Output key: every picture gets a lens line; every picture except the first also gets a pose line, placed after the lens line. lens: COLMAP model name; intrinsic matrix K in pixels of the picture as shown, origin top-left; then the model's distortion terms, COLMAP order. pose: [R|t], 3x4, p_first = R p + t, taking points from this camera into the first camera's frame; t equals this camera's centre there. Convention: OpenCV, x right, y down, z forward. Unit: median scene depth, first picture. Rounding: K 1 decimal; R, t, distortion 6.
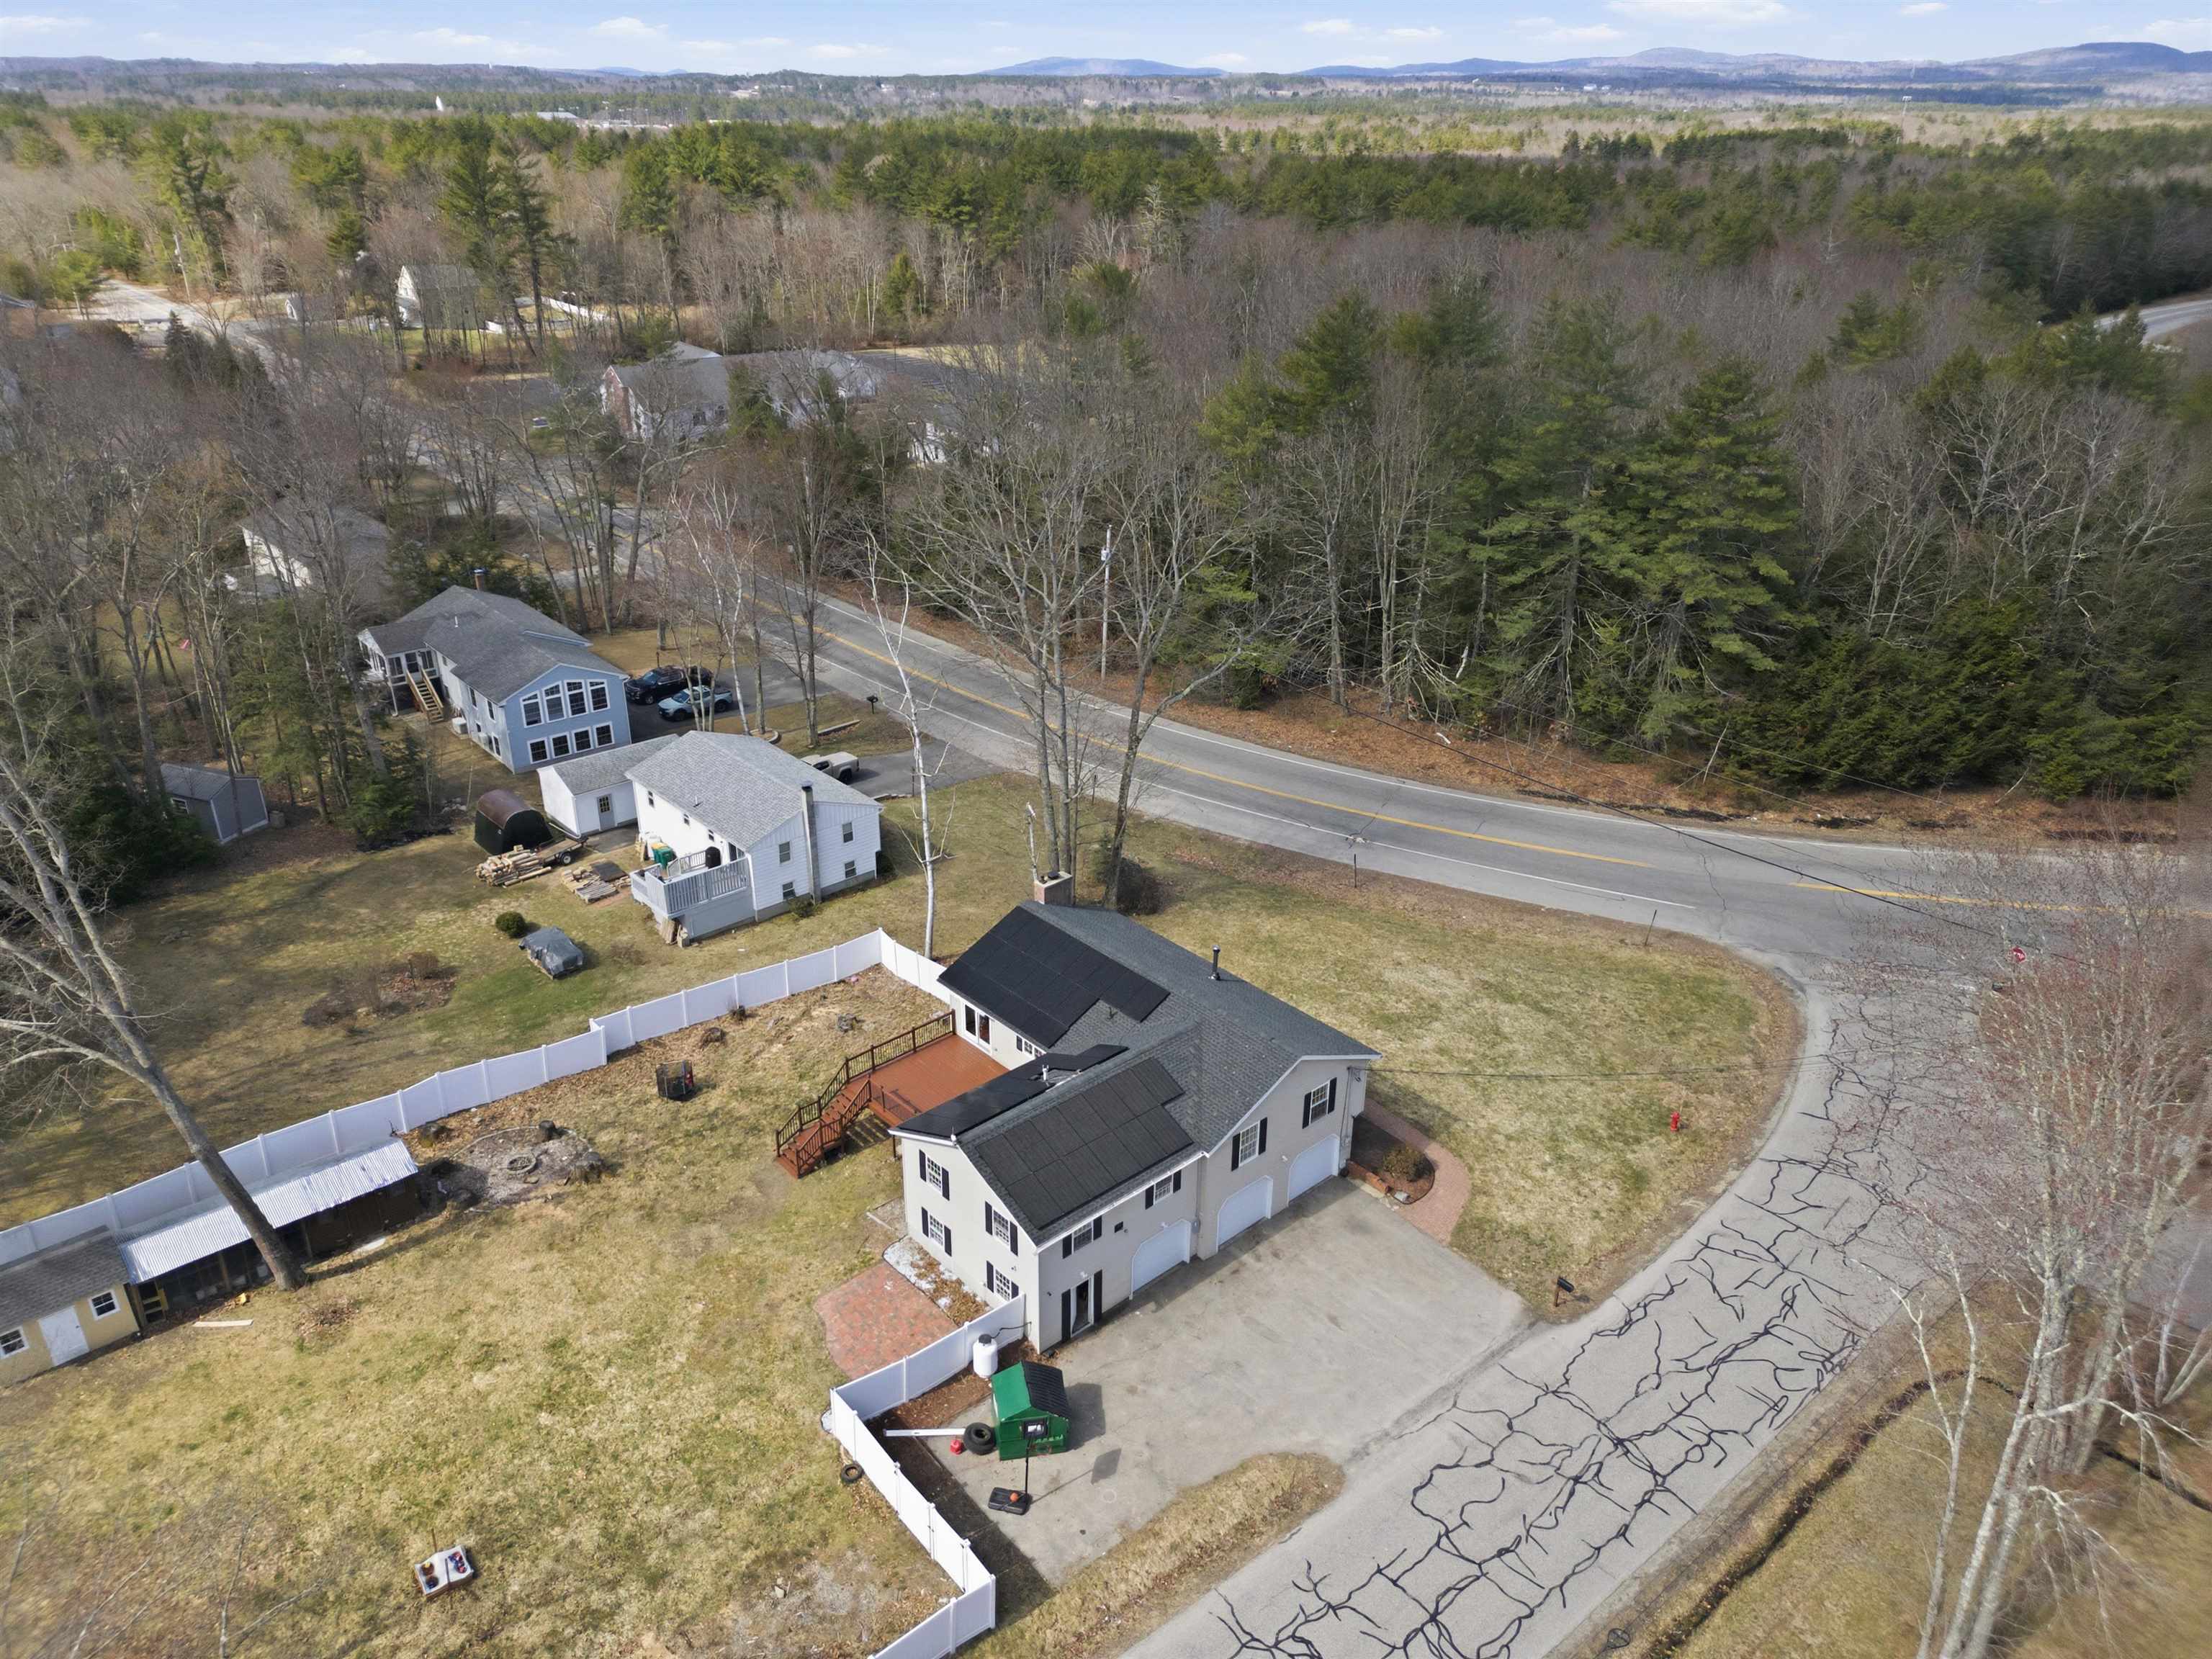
lens RADIAL K [[1562.3, 0, 1106.0], [0, 1562.3, 829.5], [0, 0, 1]] dist [0.075567, -0.073356]
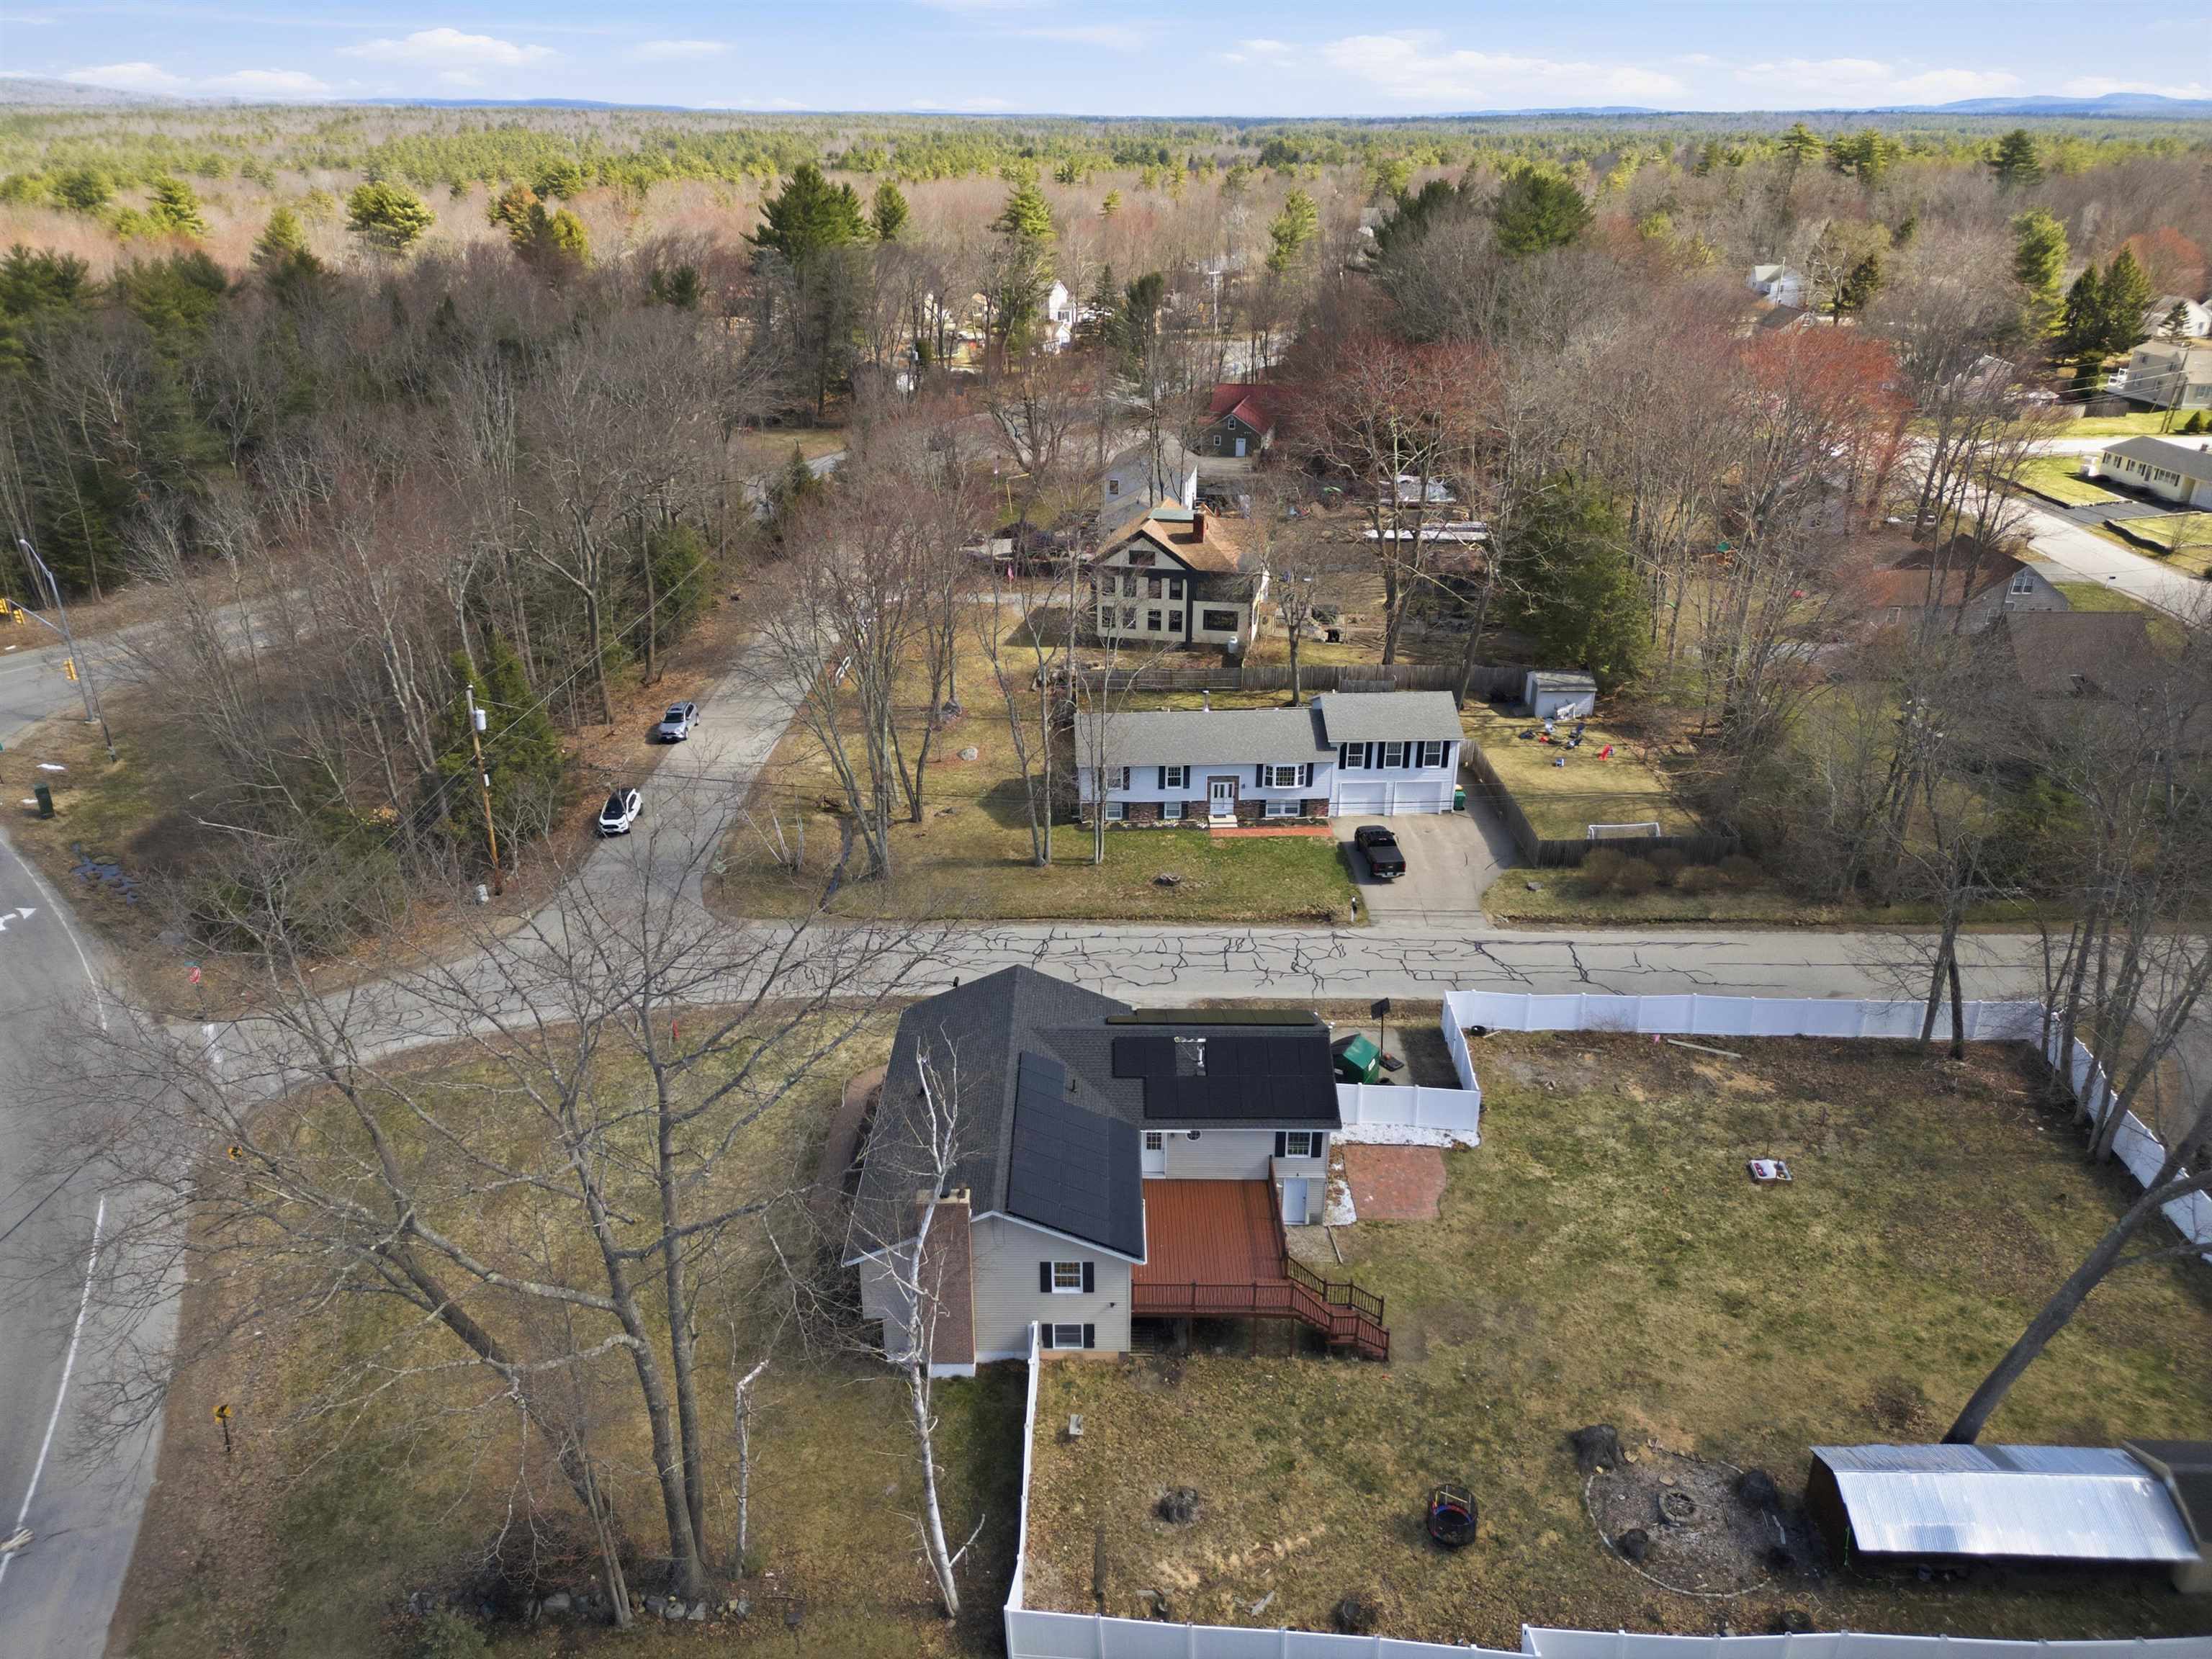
lens RADIAL K [[1522.1, 0, 1106.0], [0, 1522.1, 829.5], [0, 0, 1]] dist [0.082223, -0.085163]
pose [[-0.742804, -0.288853, 0.603991, -0.542444], [0.277650, 0.688005, 0.670492, -0.625358], [-0.609223, 0.665743, -0.430853, 1.320300]]
